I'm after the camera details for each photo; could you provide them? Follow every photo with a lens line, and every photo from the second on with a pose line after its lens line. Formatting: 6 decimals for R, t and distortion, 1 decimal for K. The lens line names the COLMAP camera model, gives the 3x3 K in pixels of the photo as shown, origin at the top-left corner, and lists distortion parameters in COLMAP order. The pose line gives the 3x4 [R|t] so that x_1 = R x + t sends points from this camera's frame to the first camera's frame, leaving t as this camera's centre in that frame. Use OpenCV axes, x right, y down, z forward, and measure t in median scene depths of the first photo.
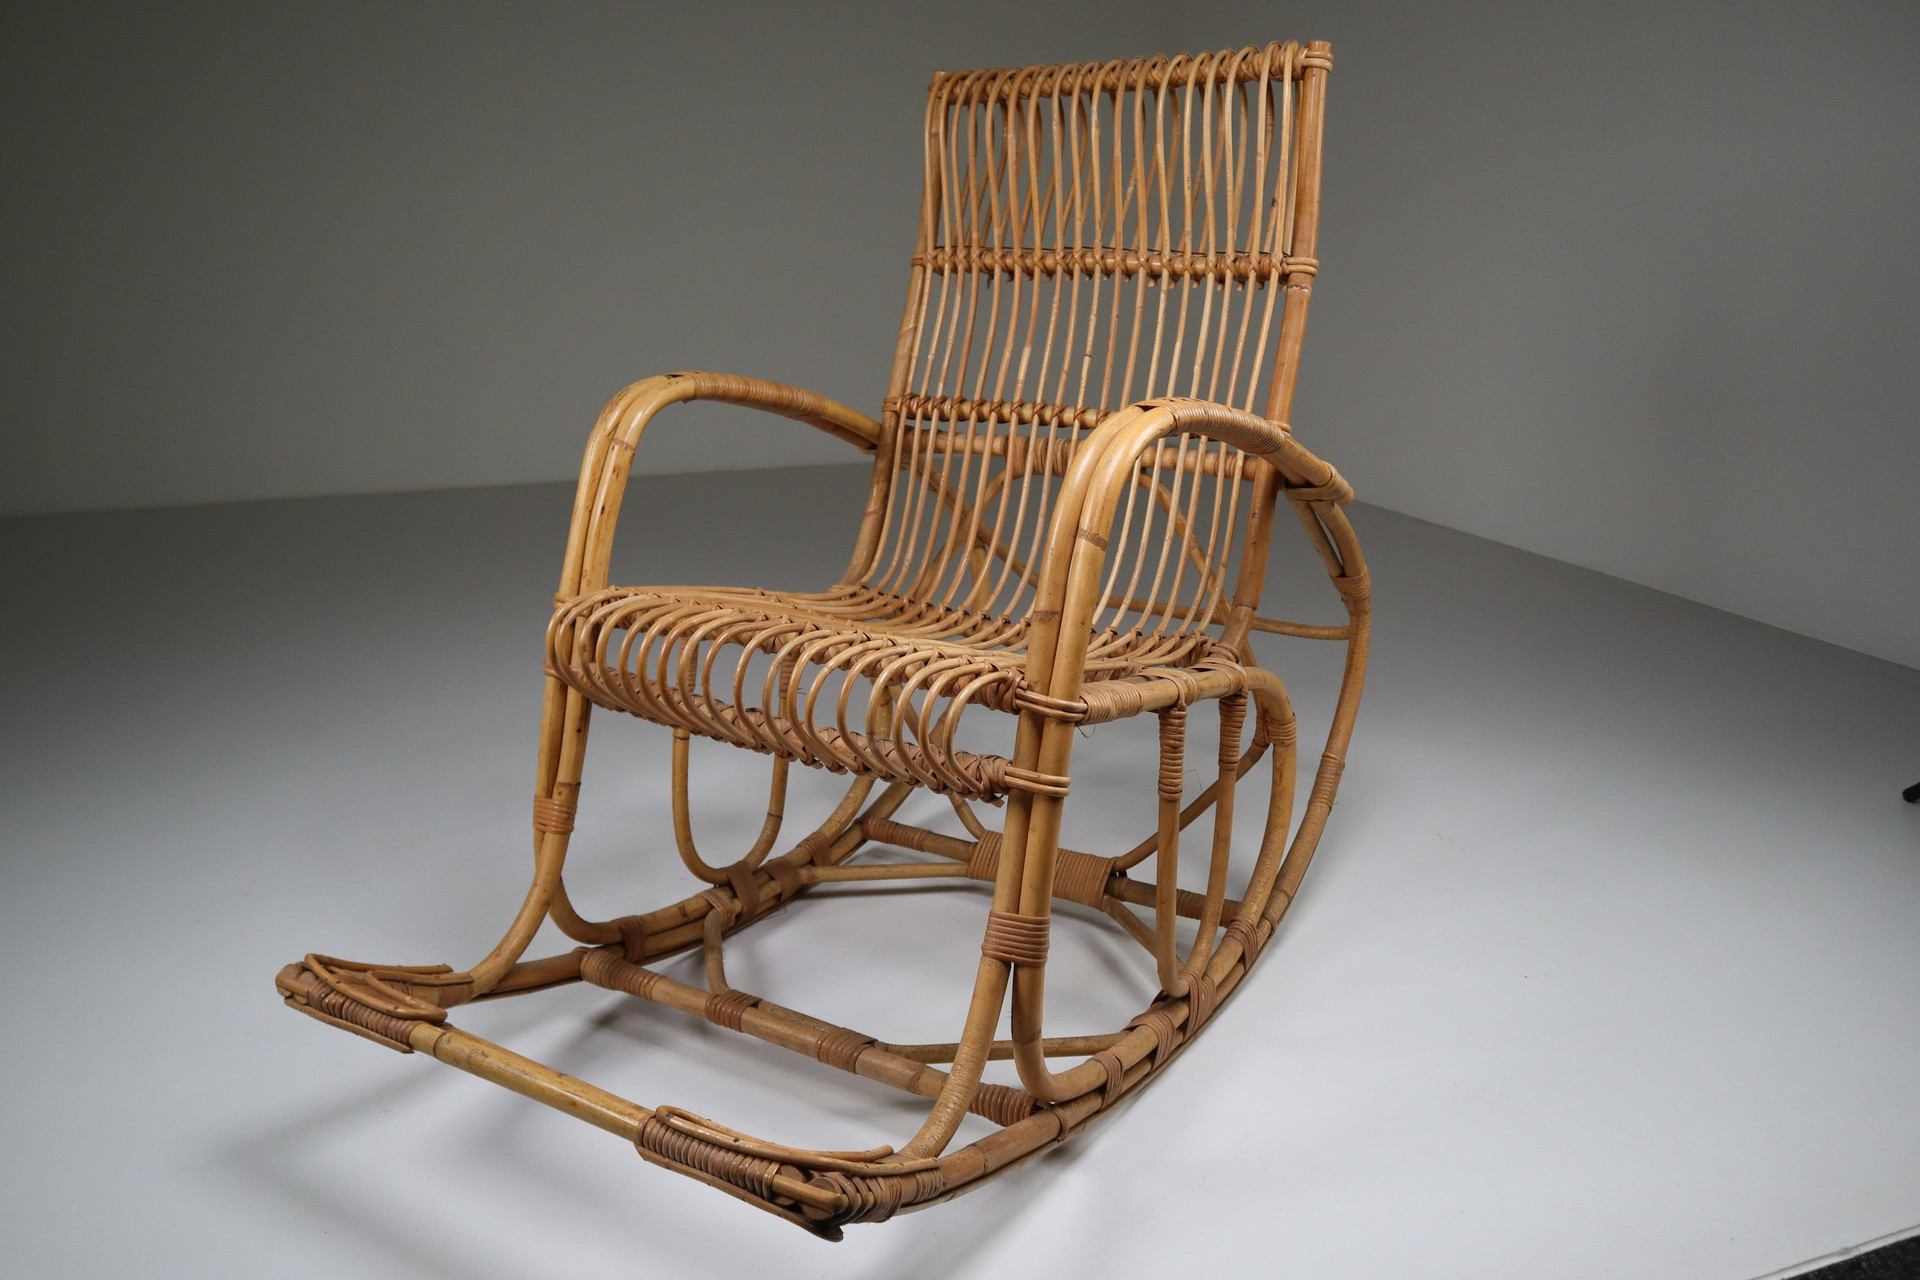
lens RADIAL K [[1603.7, 0, 960.0], [0, 1603.7, 640.0], [0, 0, 1]] dist [-0.136852, -0.000444]
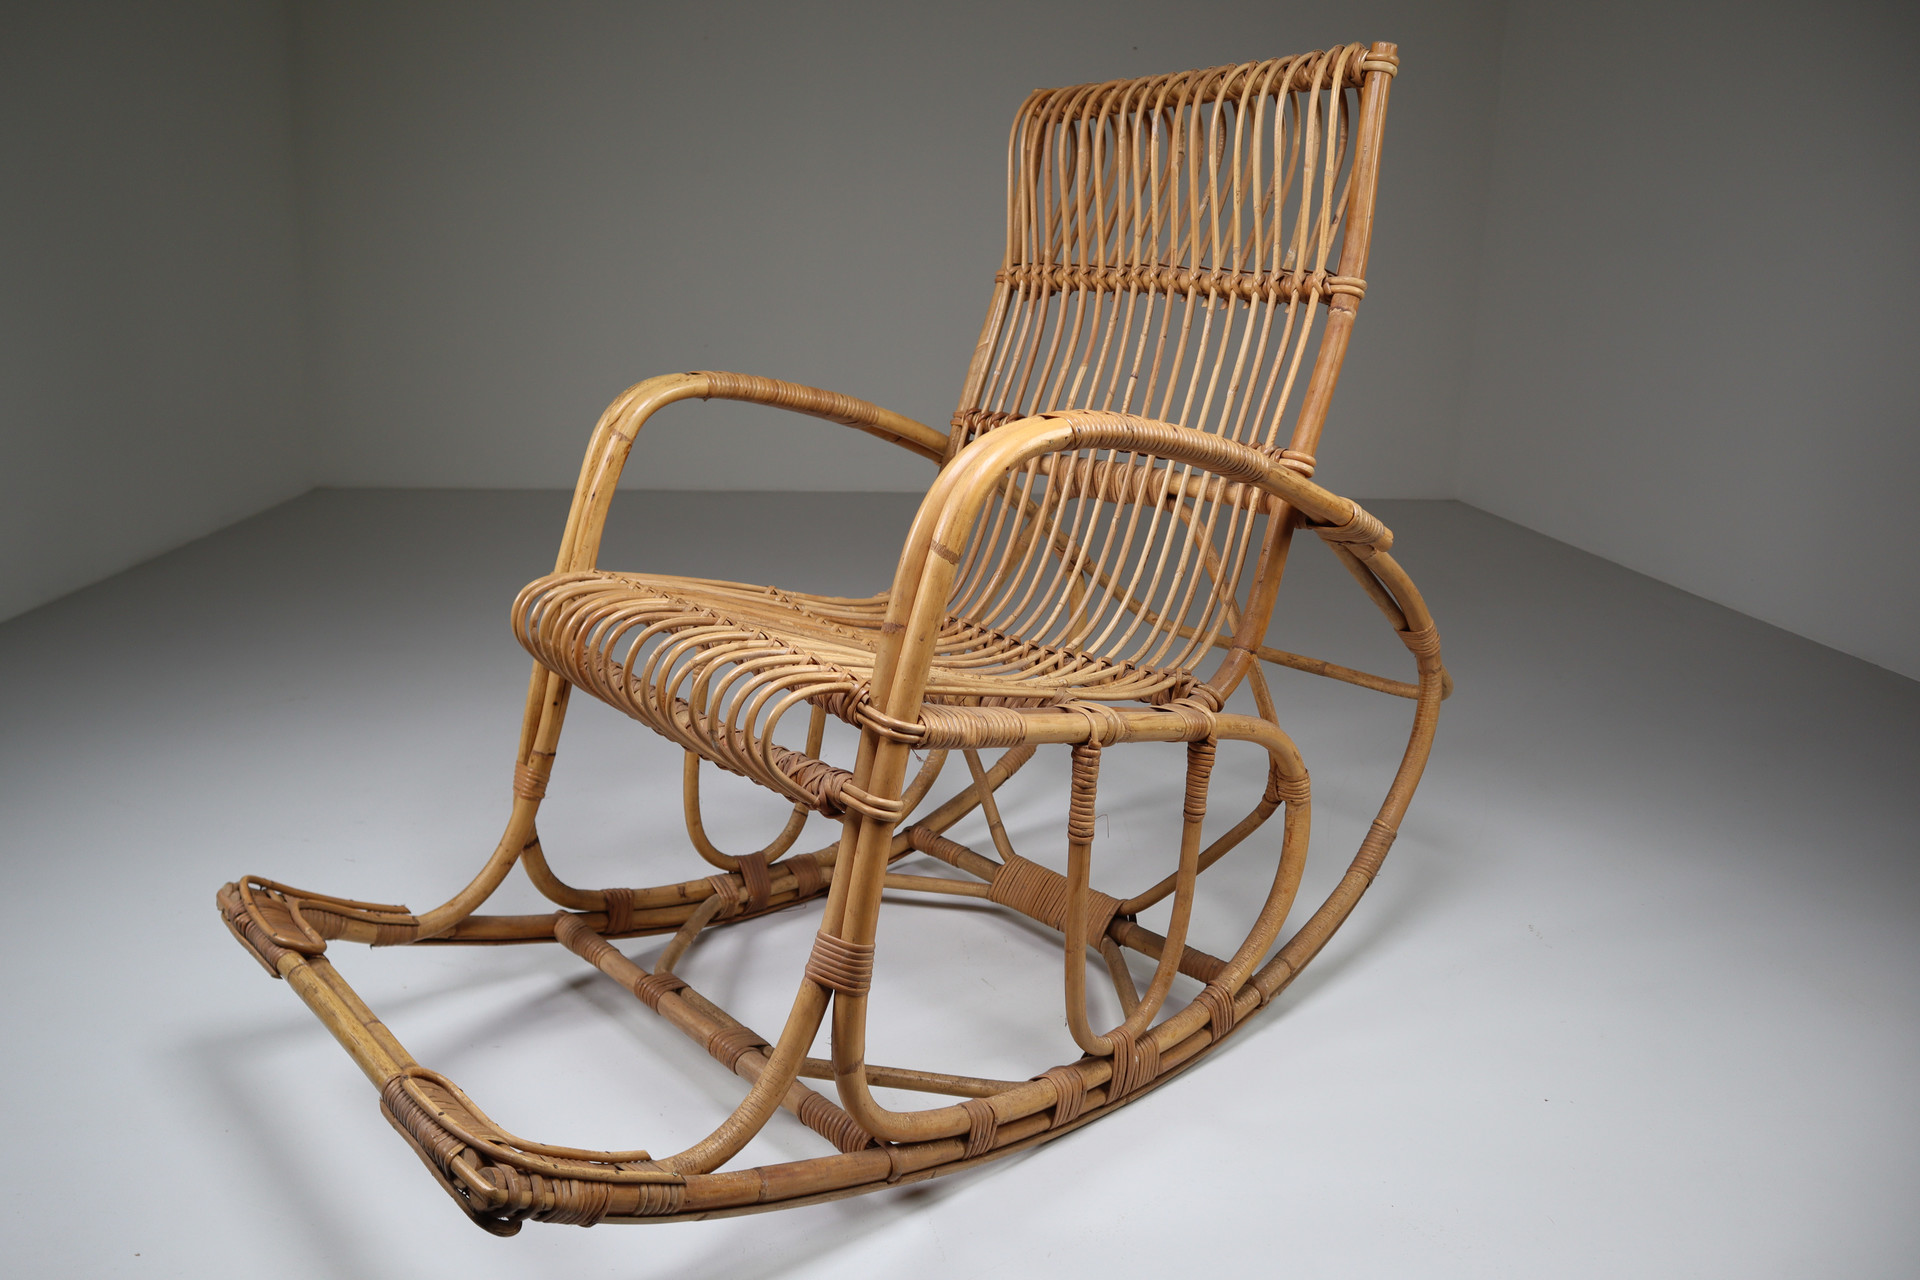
lens RADIAL K [[1470.1, 0, 960.0], [0, 1470.1, 640.0], [0, 0, 1]] dist [-0.123592, 0.001659]
pose [[0.955525, 0.092937, -0.279885, 0.260310], [-0.097712, 0.995210, -0.003125, -0.007554], [0.278254, 0.030334, 0.960028, 0.139049]]
